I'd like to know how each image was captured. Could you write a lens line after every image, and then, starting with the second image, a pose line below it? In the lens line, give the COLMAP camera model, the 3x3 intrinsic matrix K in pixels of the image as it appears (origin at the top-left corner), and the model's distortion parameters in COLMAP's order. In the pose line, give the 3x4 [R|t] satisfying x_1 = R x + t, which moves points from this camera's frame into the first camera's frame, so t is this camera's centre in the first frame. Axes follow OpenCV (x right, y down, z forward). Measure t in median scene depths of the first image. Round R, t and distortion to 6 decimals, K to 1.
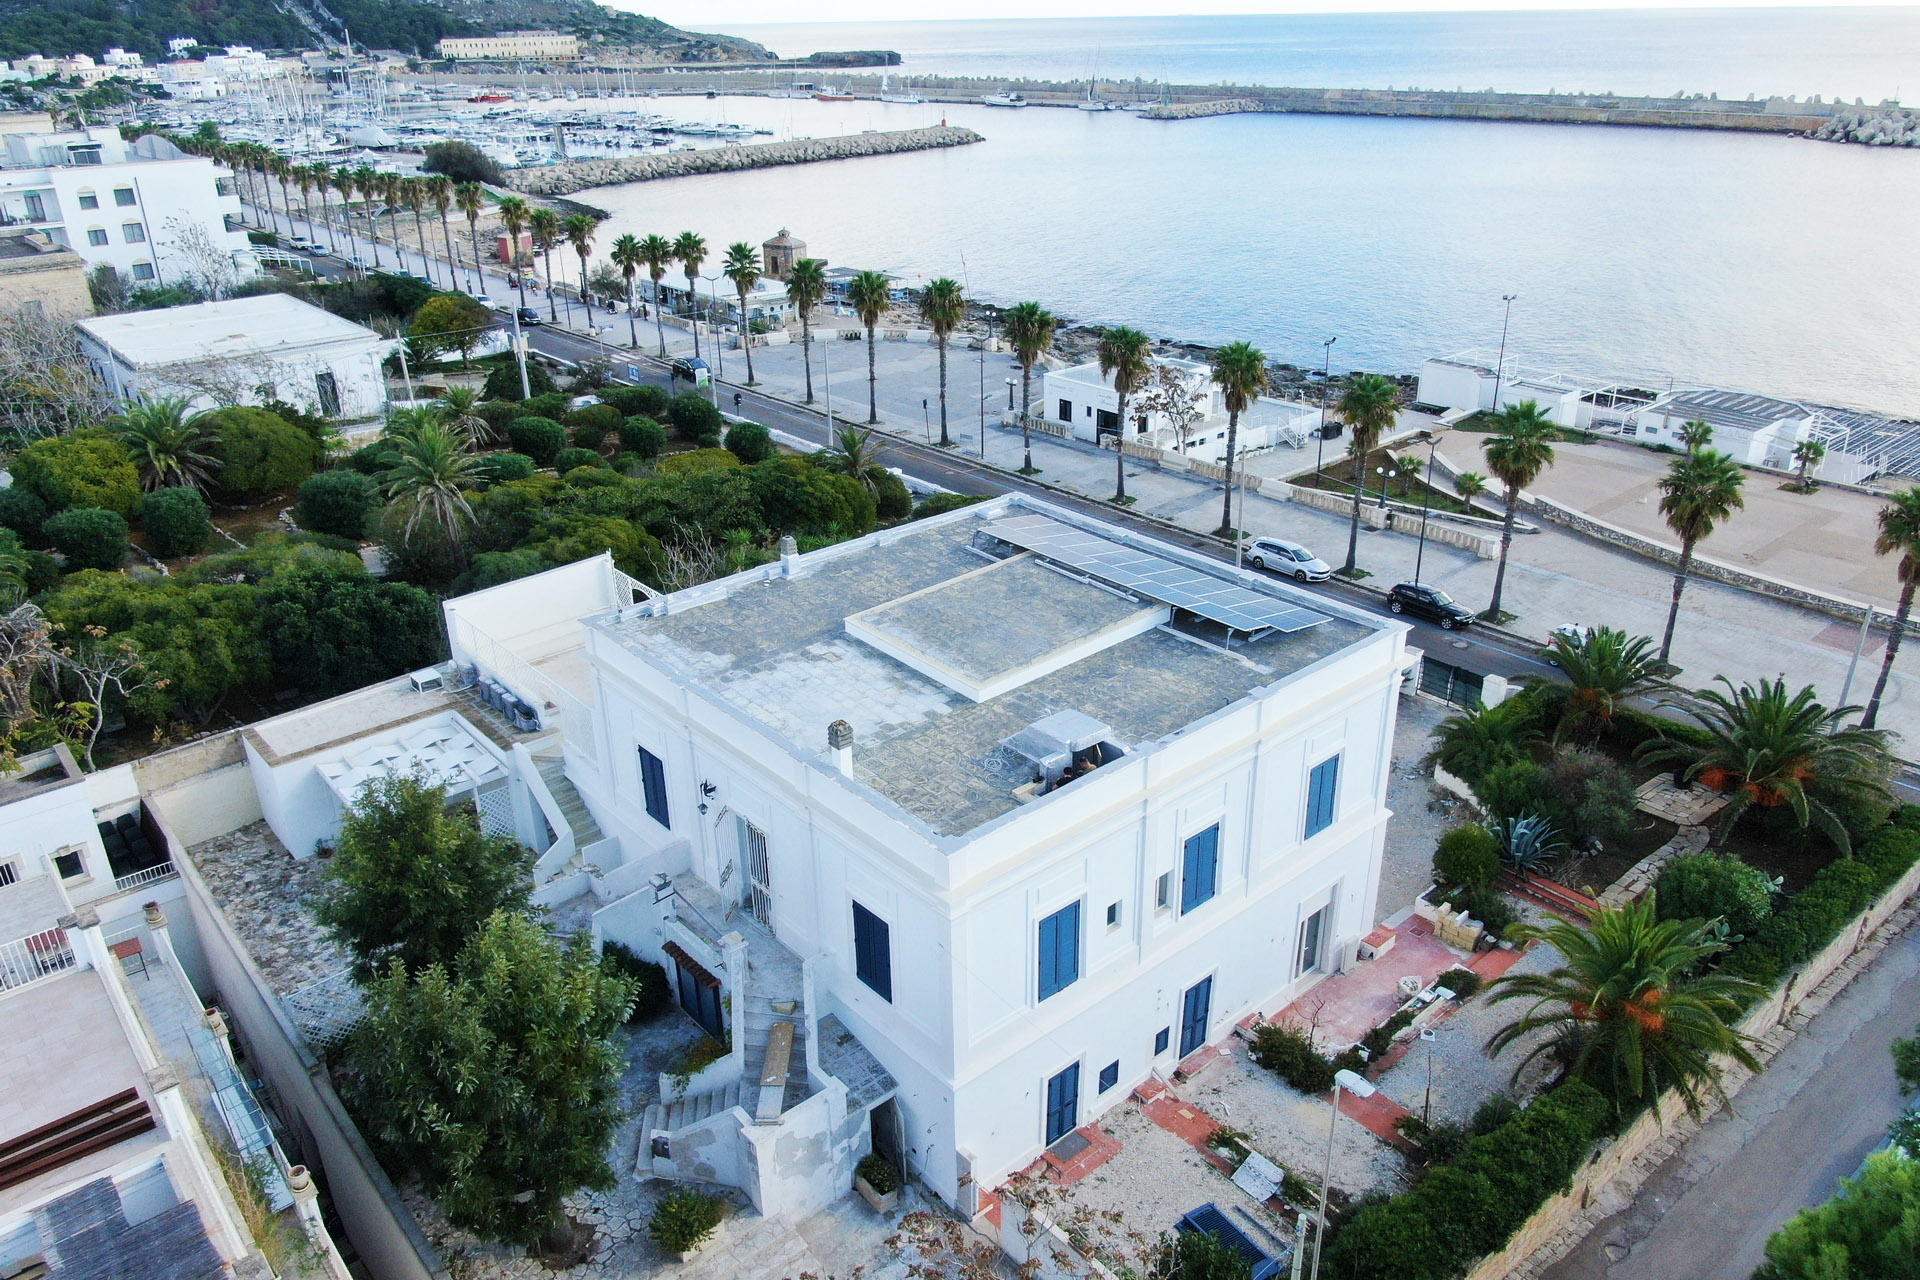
lens RADIAL K [[1369.9, 0, 968.9], [0, 1369.9, 637.4], [0, 0, 1]] dist [-0.020835, 0.003710]
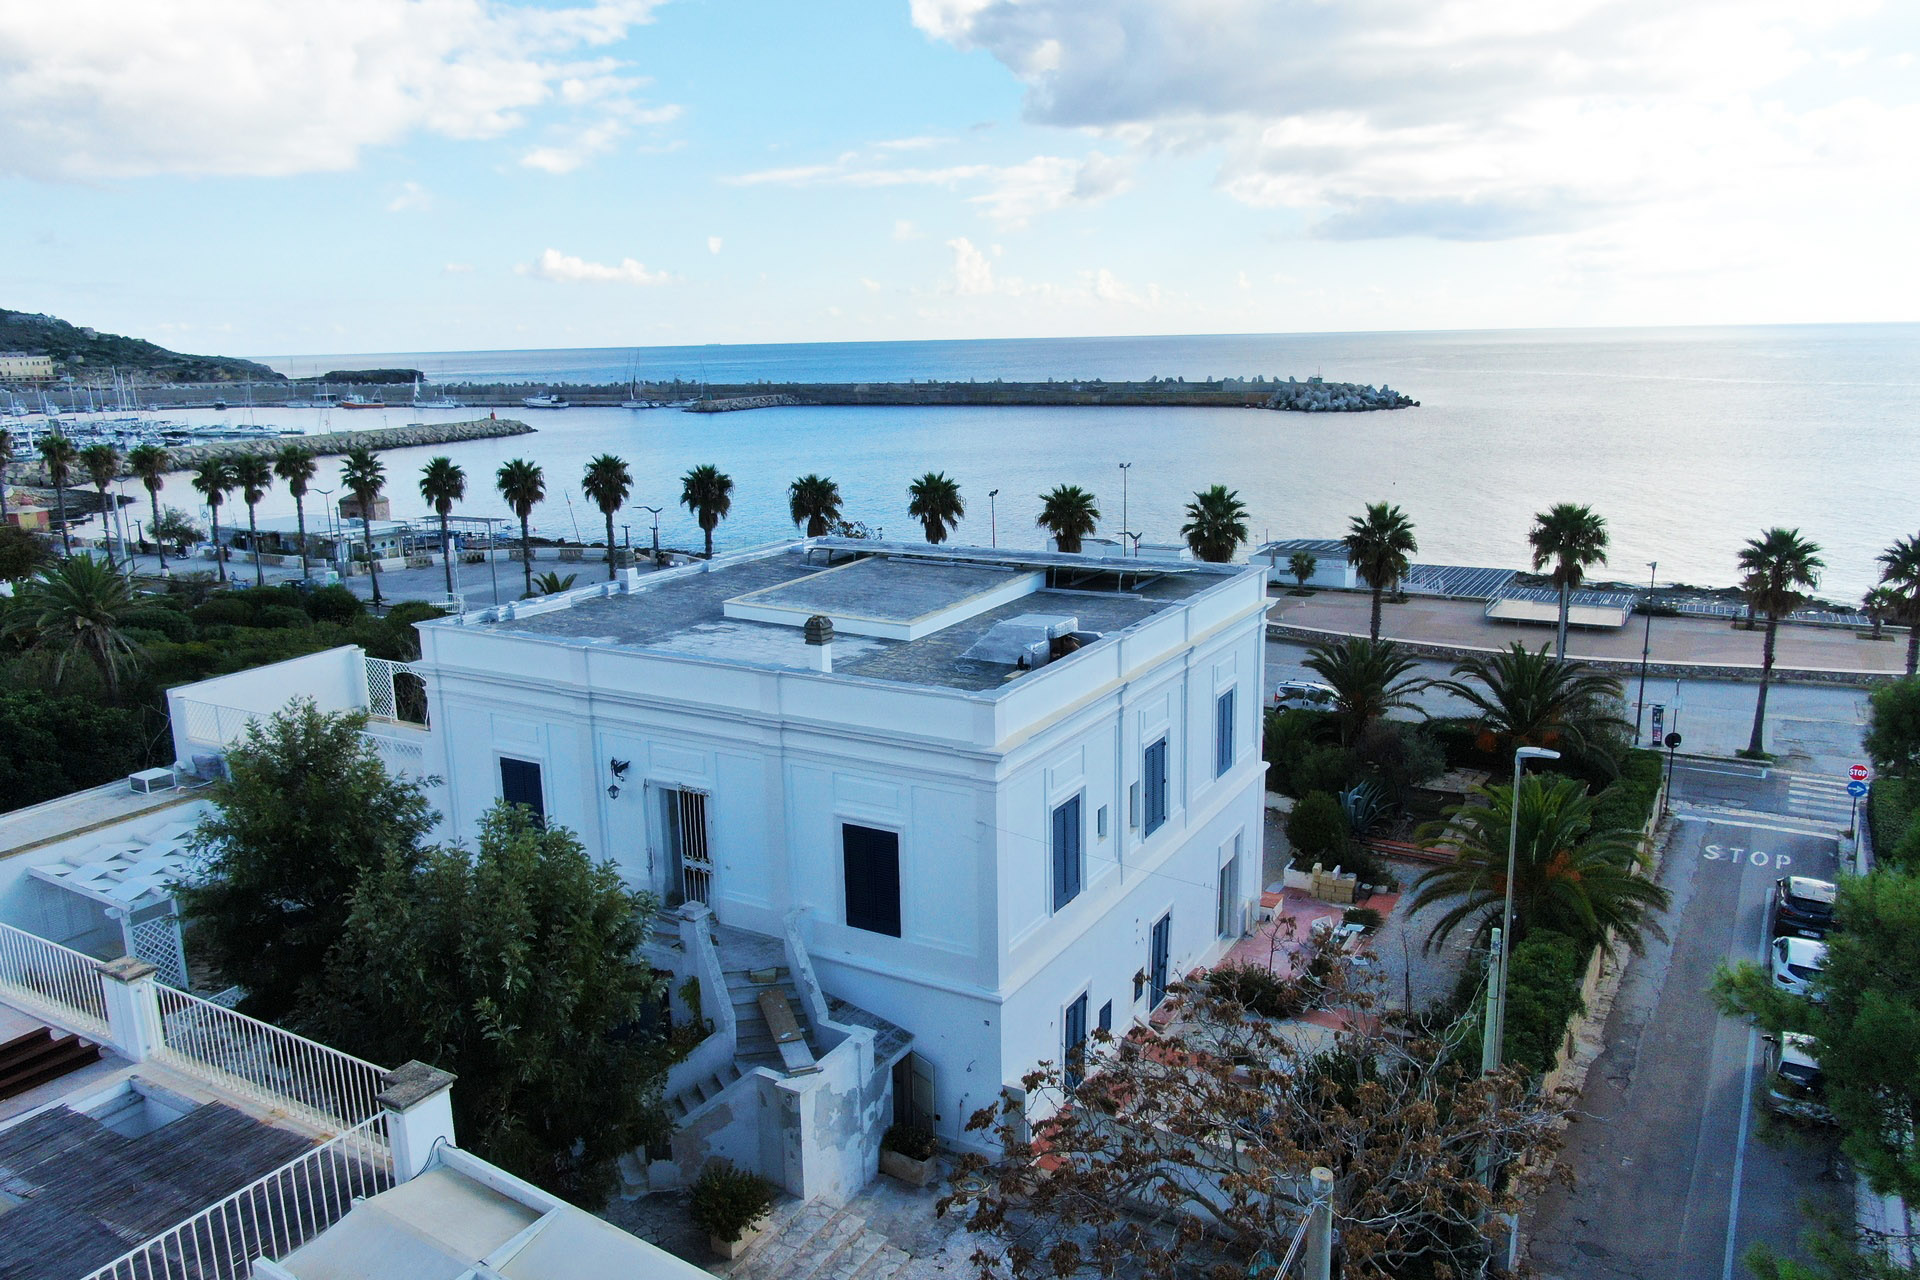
lens RADIAL K [[1369.9, 0, 962.2], [0, 1369.9, 636.6], [0, 0, 1]] dist [-0.020835, 0.003710]
pose [[0.944801, -0.072007, 0.319635, -0.155351], [0.140057, 0.970688, -0.195317, 0.139716], [-0.296202, 0.229303, 0.927192, 0.068111]]
